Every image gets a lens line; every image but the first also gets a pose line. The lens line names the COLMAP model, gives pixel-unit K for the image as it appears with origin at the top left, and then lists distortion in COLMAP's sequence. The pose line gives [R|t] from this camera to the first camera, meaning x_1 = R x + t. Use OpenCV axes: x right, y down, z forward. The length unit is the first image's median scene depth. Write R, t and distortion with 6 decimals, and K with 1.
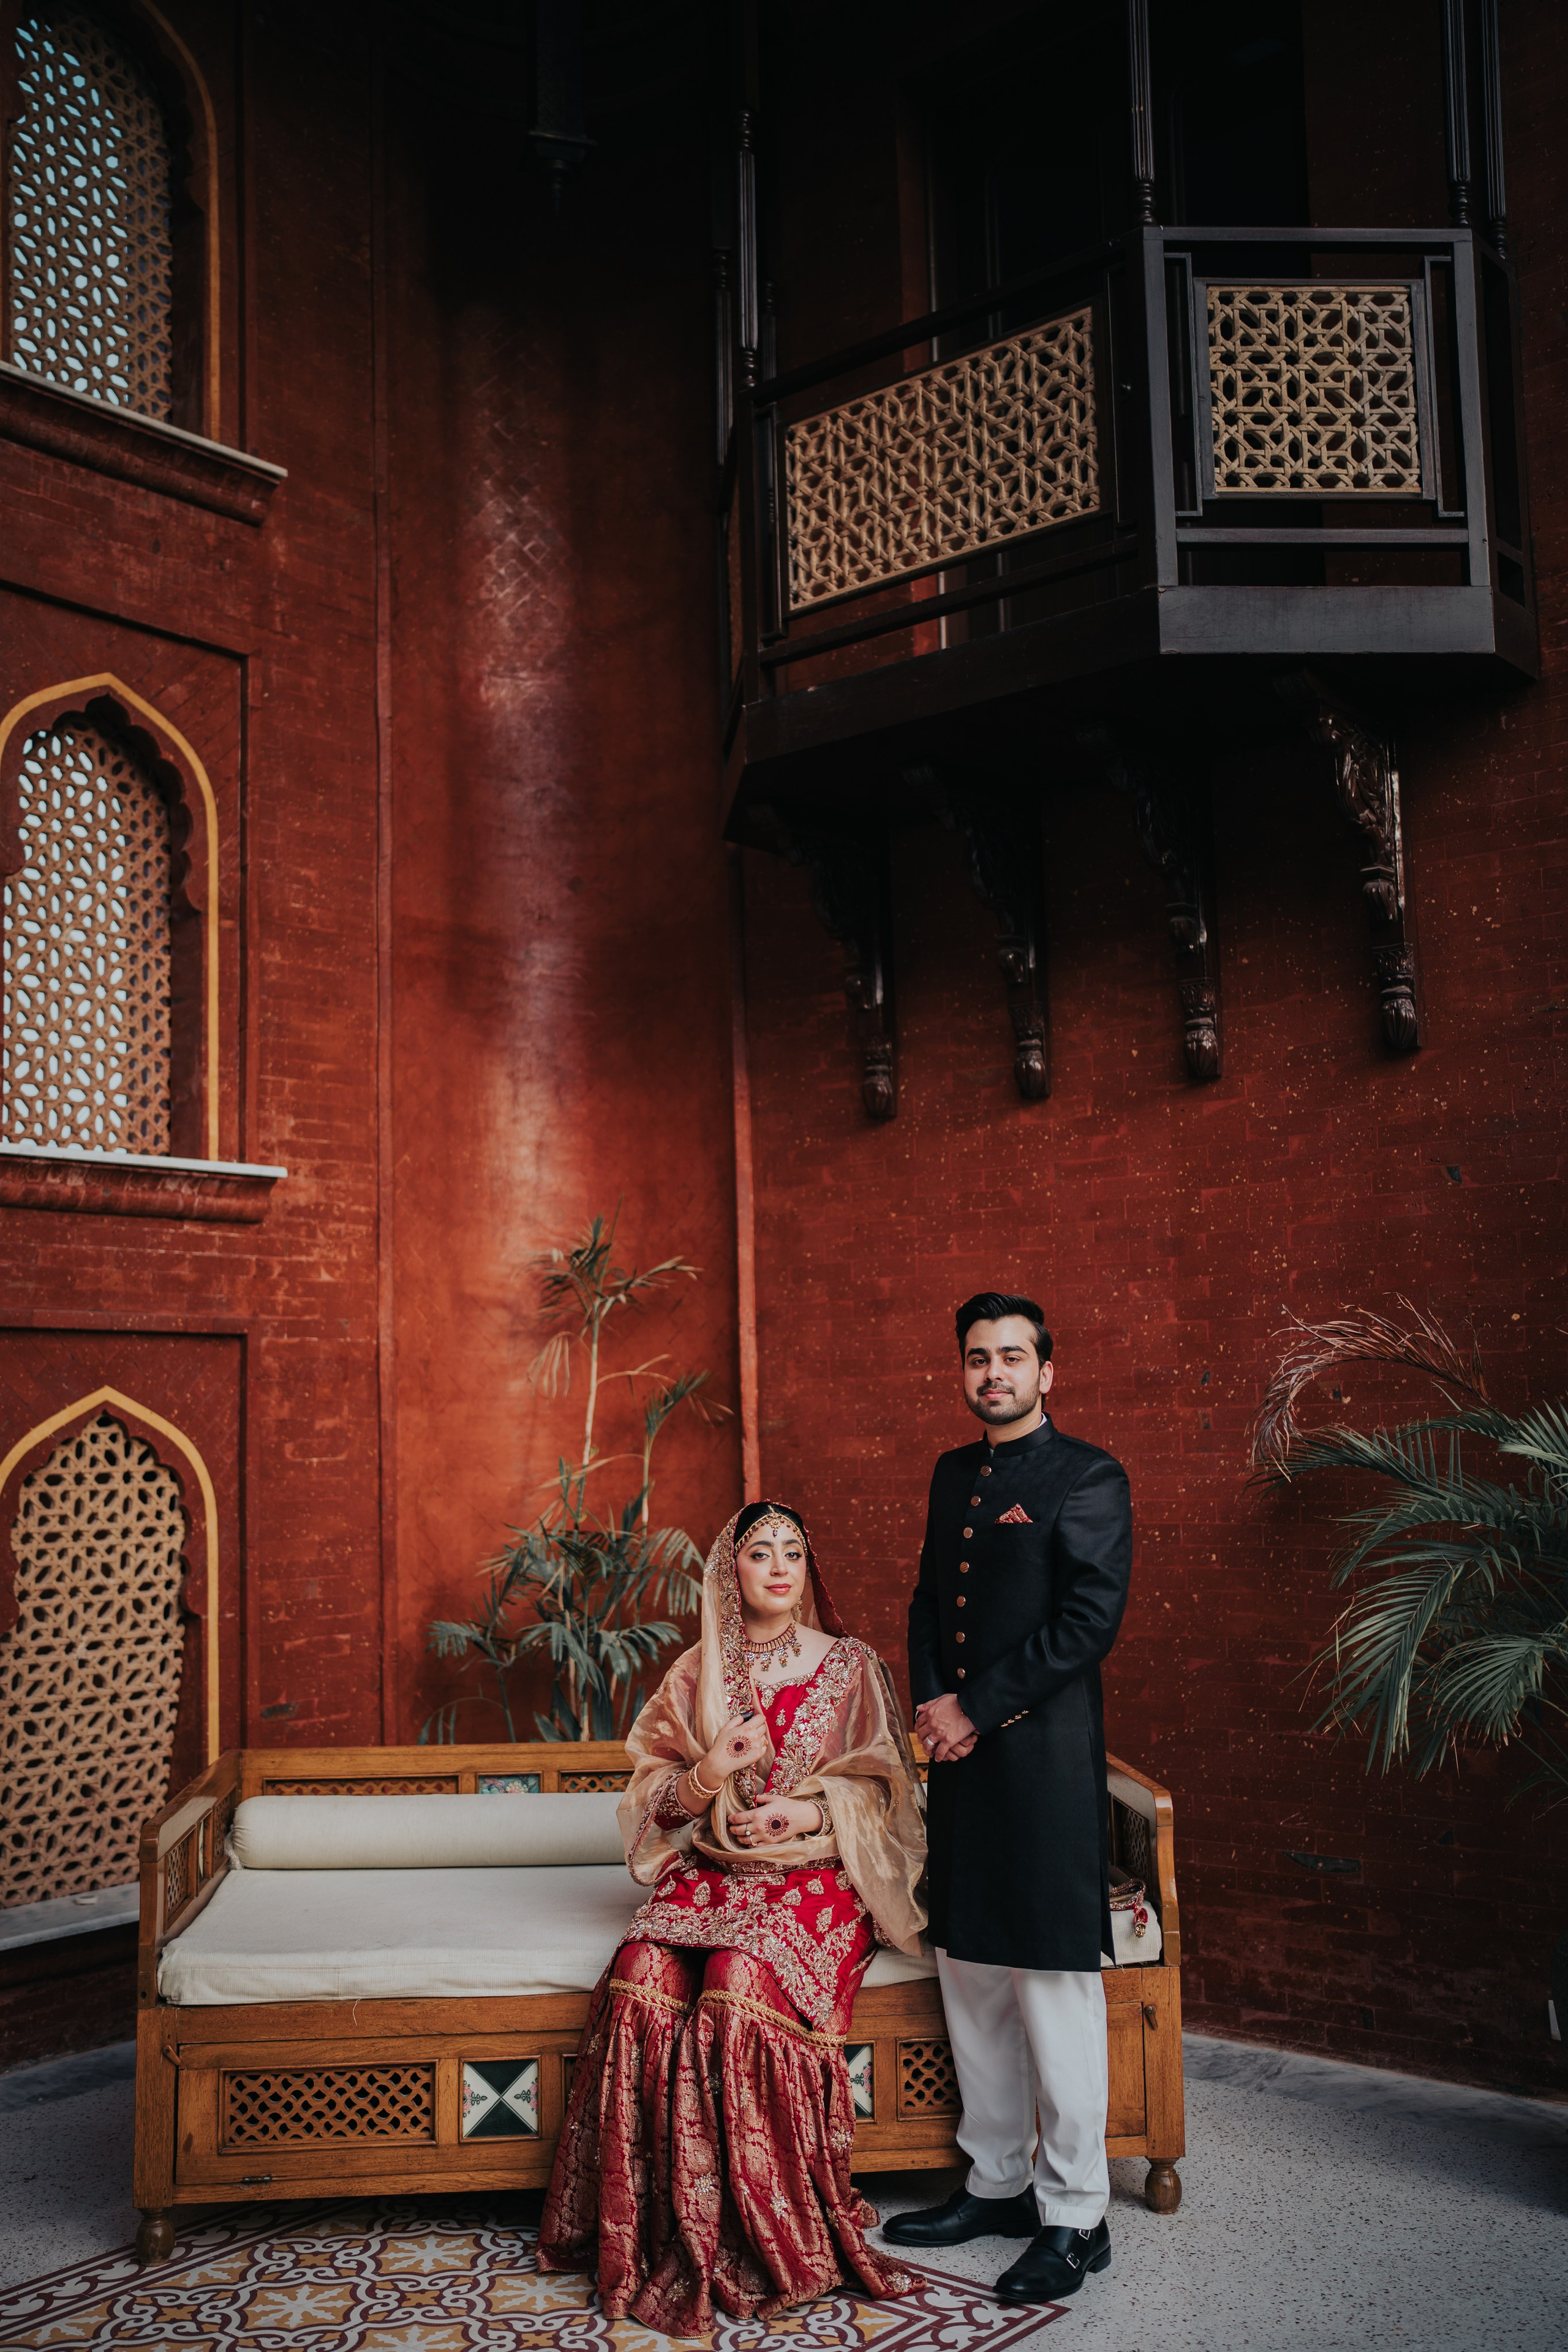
lens RADIAL K [[2285.2, 0, 778.1], [0, 2285.2, 1196.4], [0, 0, 1]] dist [-0.045434, 0.157263]
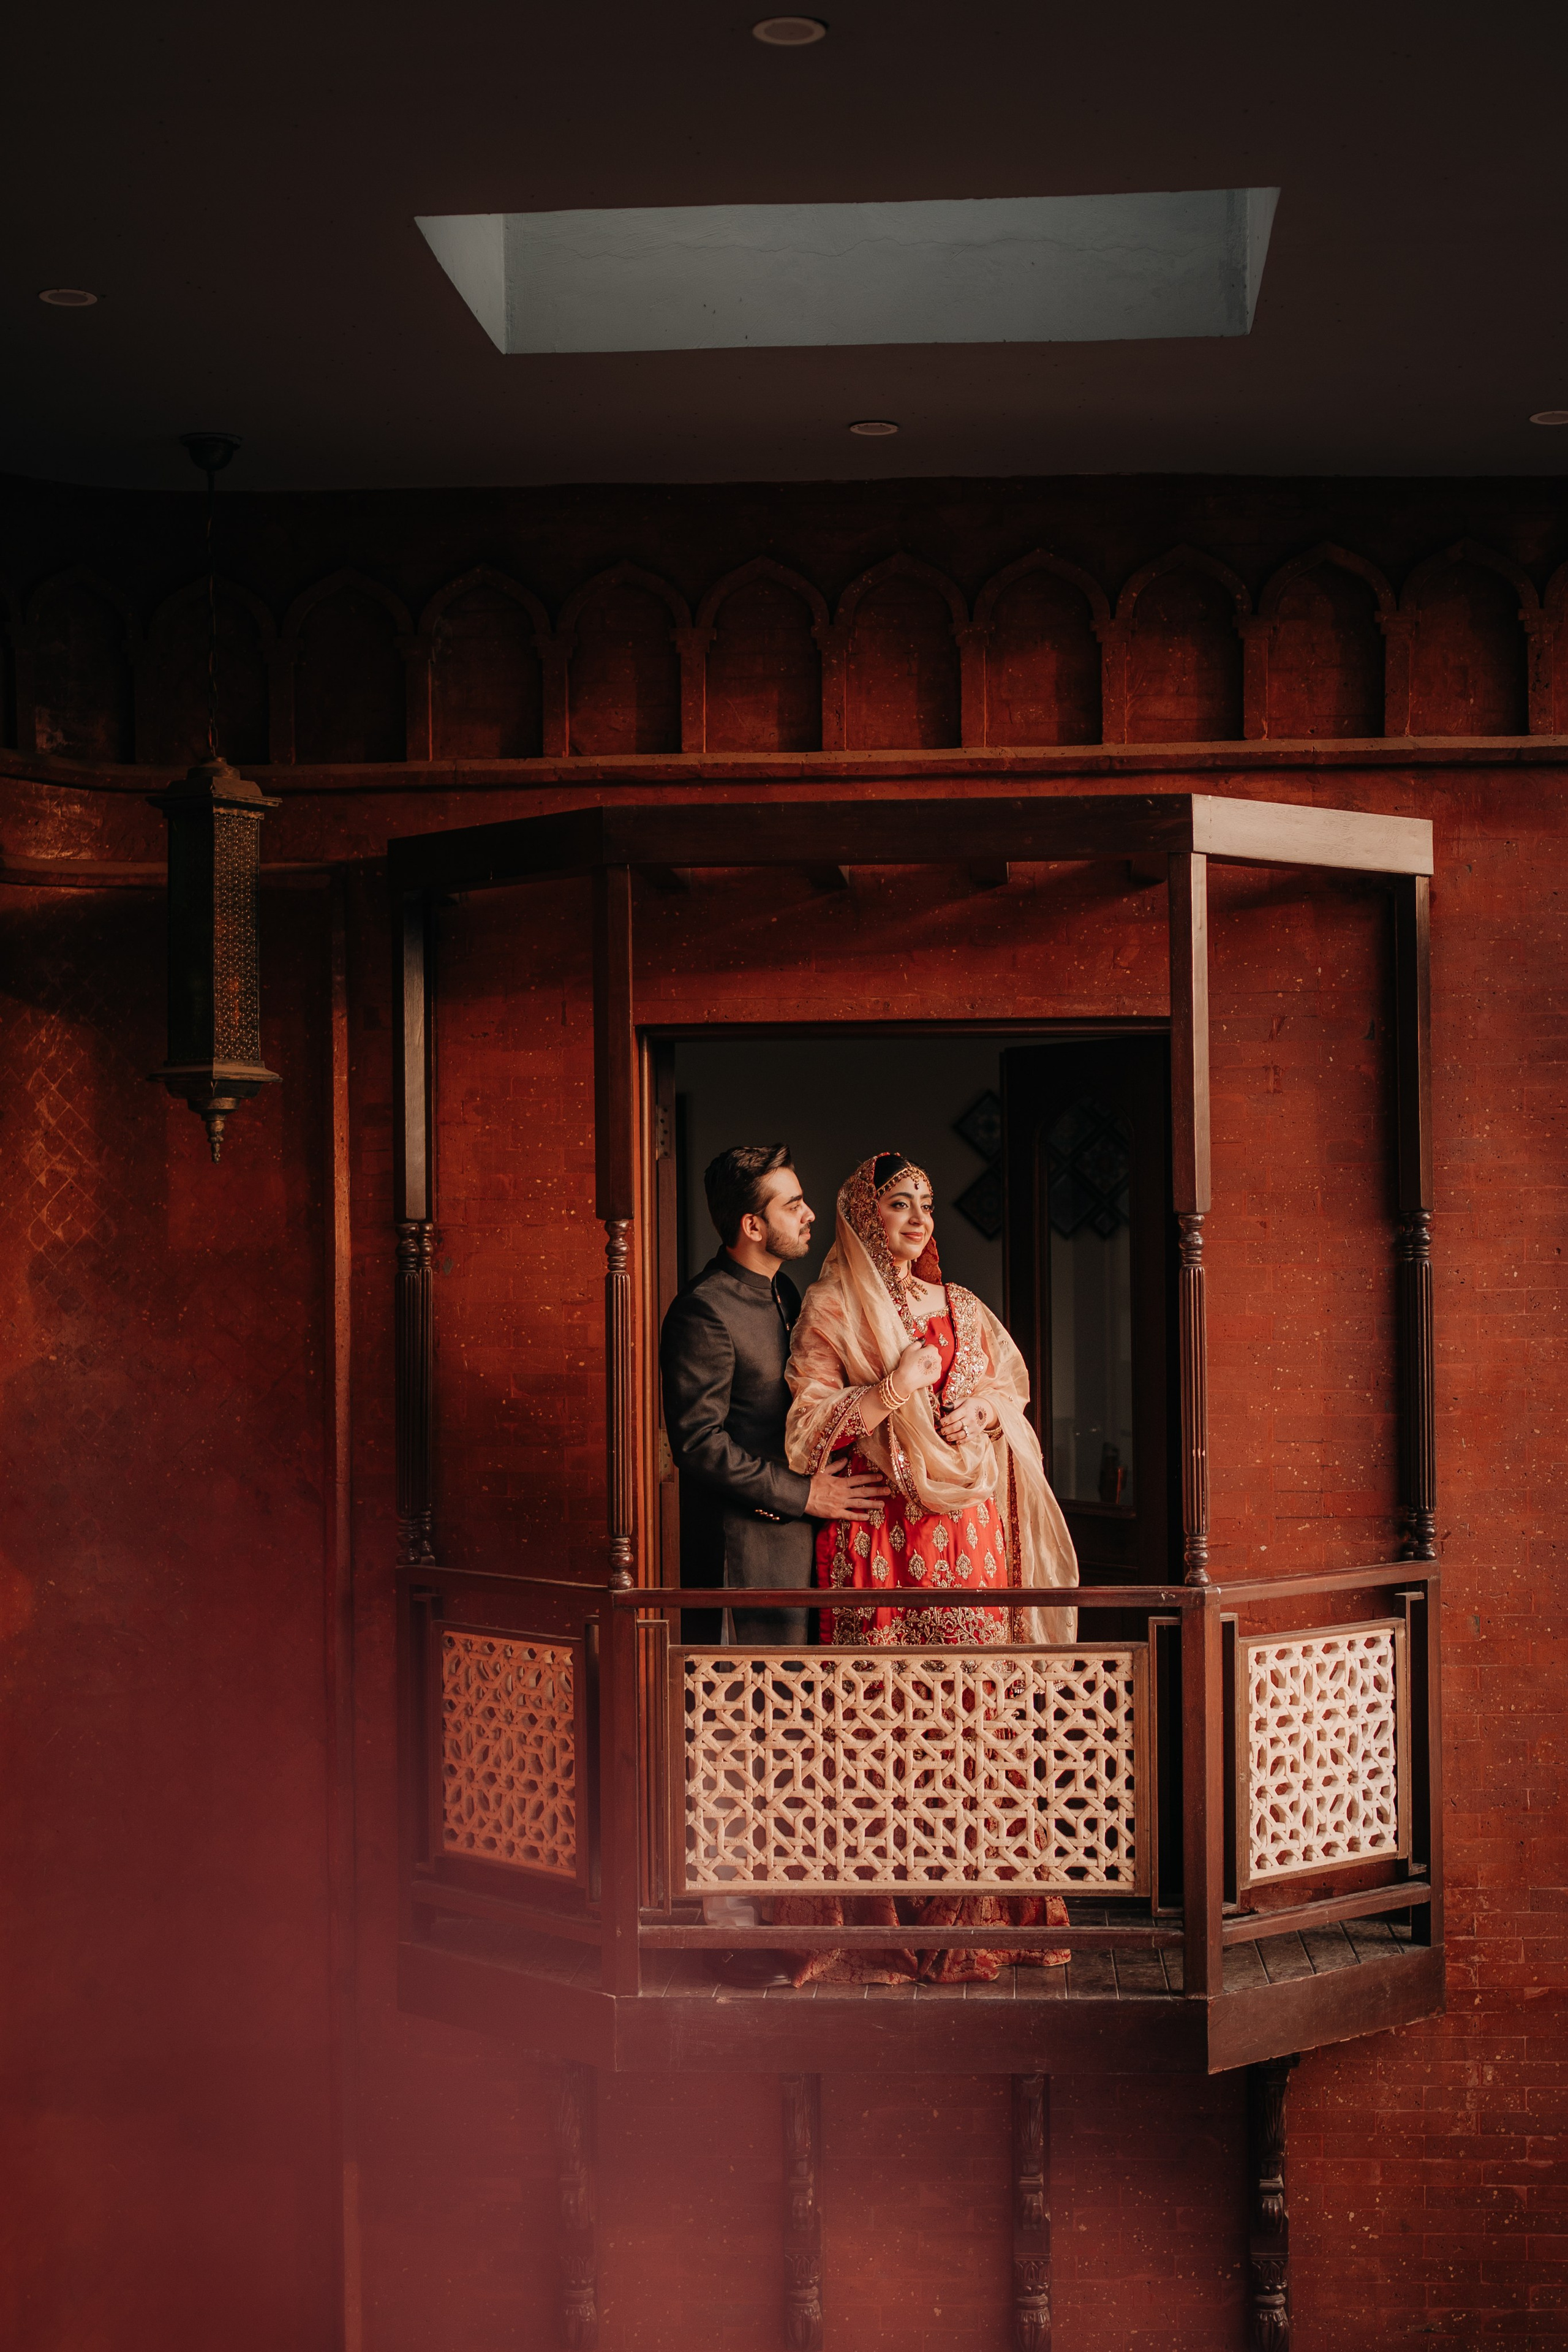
lens RADIAL K [[3404.8, 0, 785.5], [0, 3404.8, 1176.3], [0, 0, 1]] dist [-0.008905, -0.011108]
pose [[0.802387, 0.019751, 0.596477, -0.770826], [-0.066543, 0.996181, 0.056528, -0.644576], [-0.593083, -0.085048, 0.800637, 0.029526]]
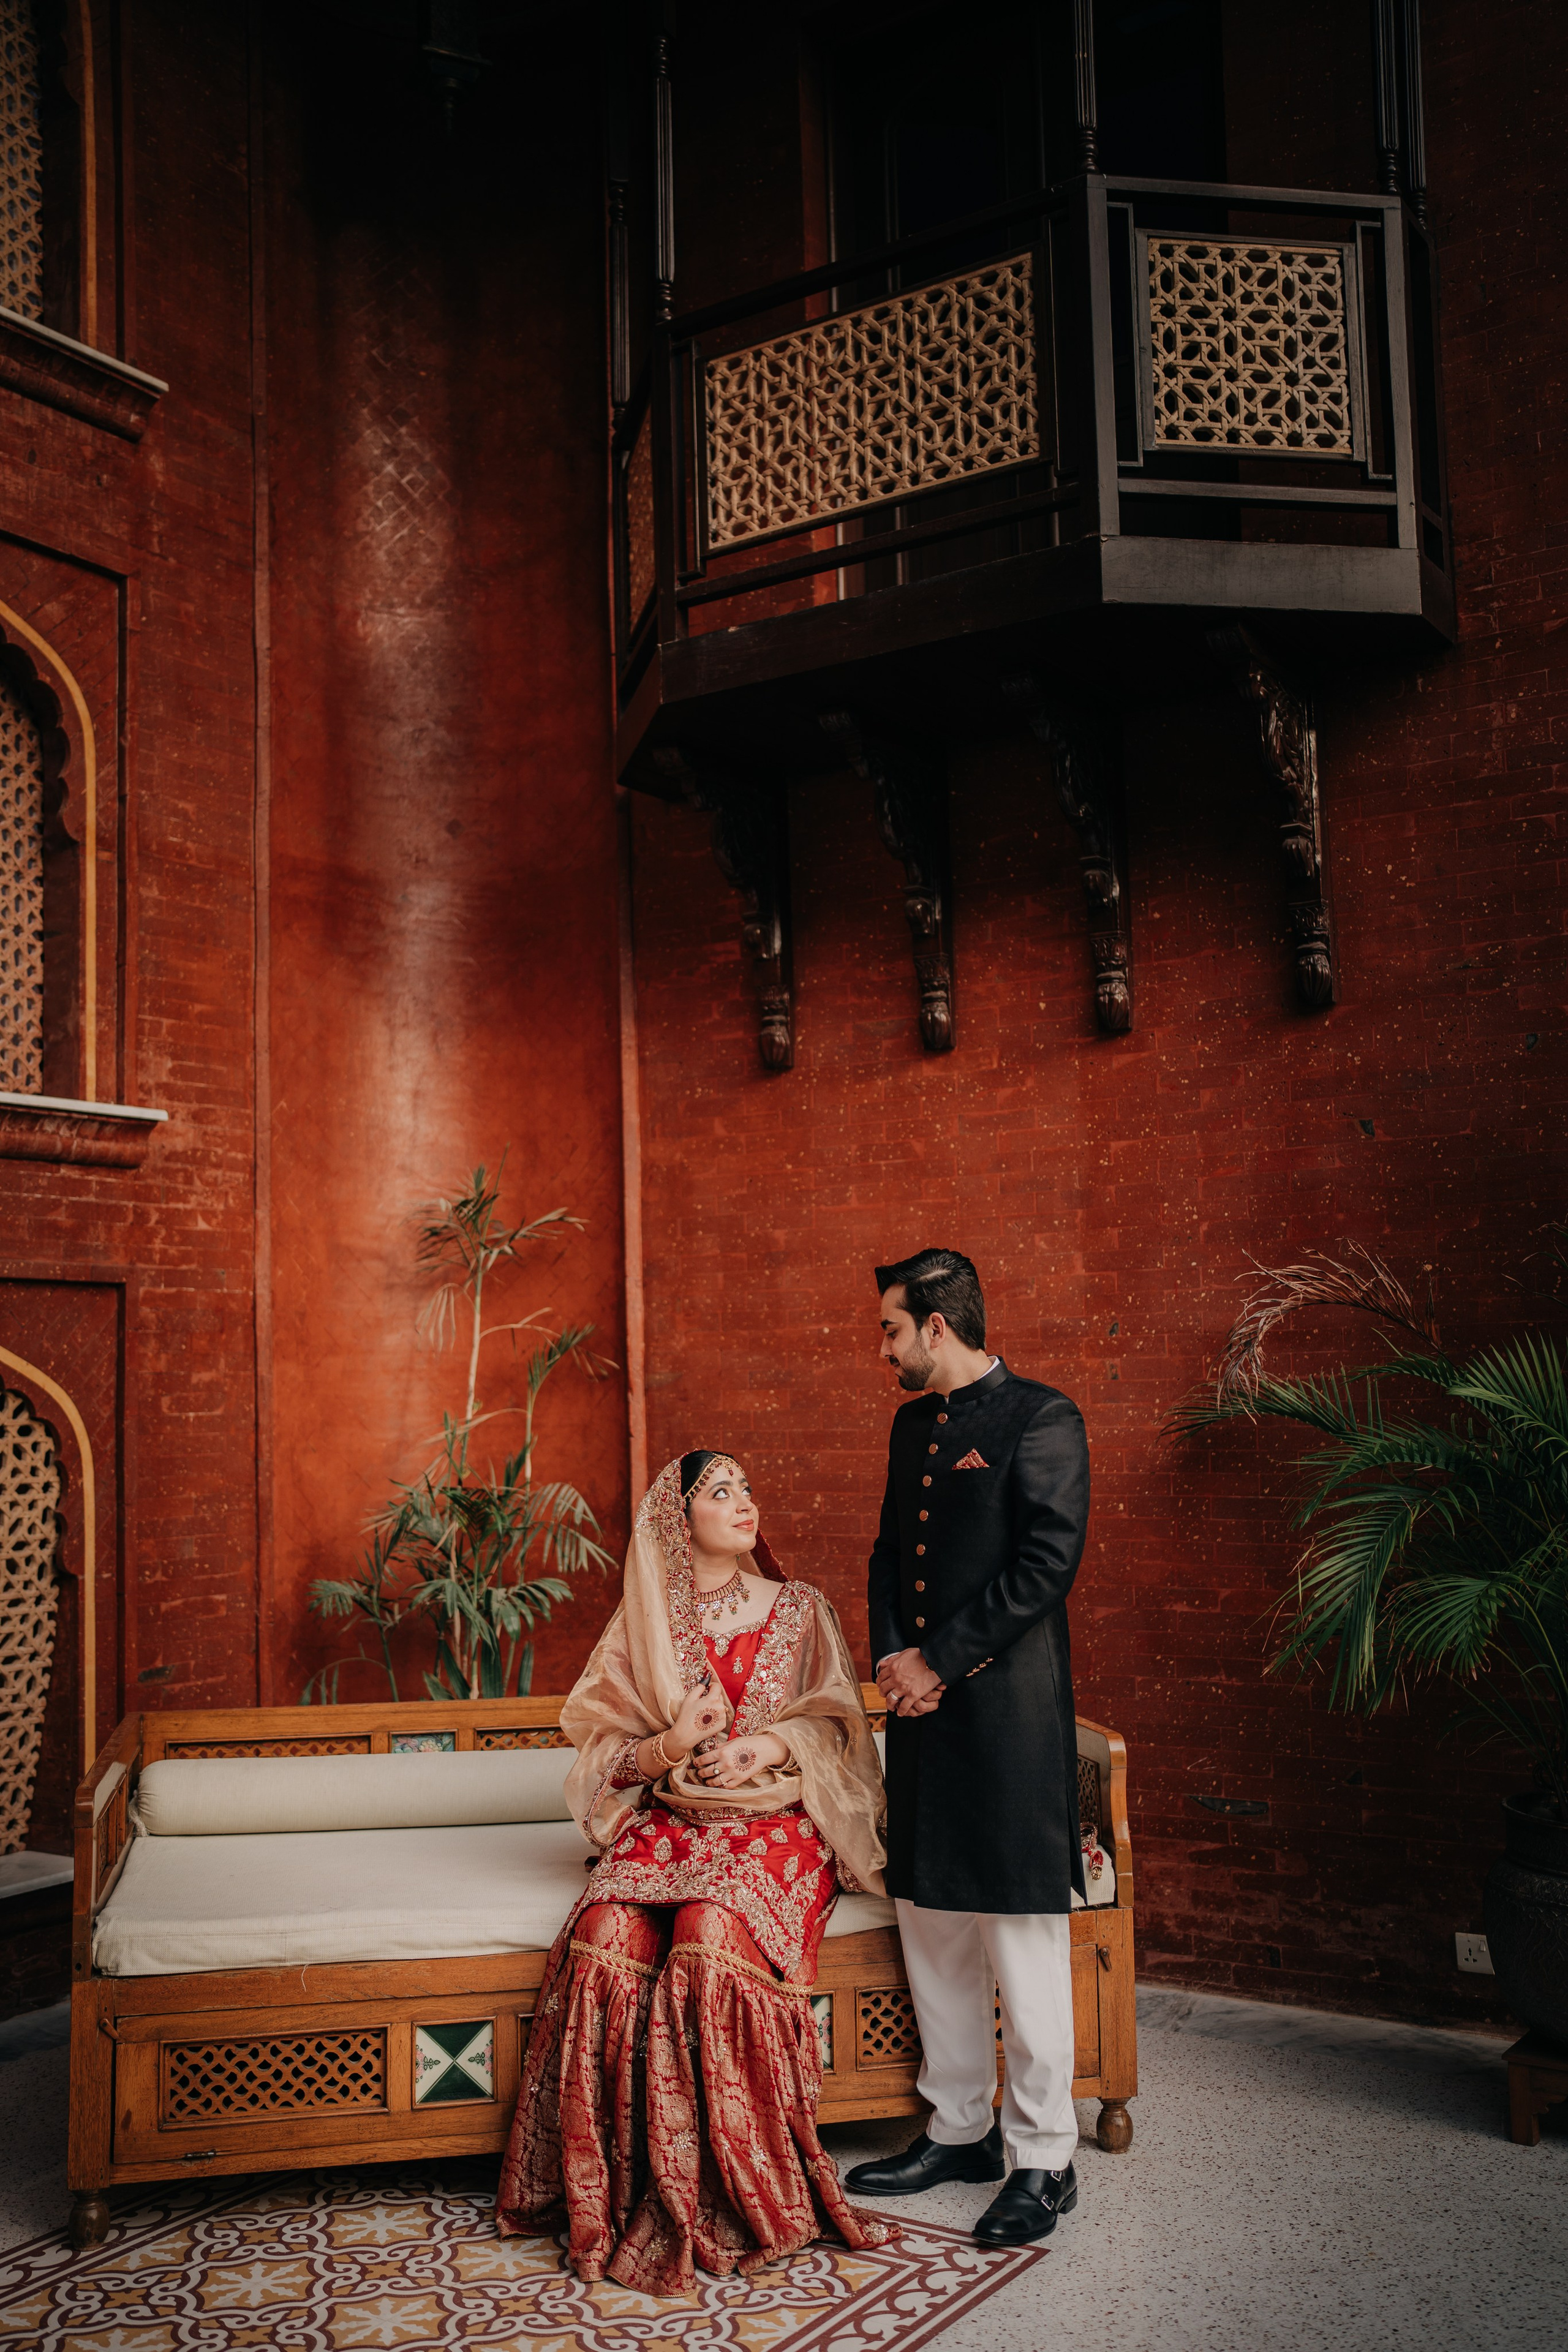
lens RADIAL K [[2270.9, 0, 779.8], [0, 2270.9, 1189.3], [0, 0, 1]] dist [-0.038682, 0.142494]
pose [[0.993415, 0.009058, 0.114212, -0.081558], [-0.009969, 0.999923, 0.007410, 0.013172], [-0.114136, -0.008500, 0.993429, 0.024138]]
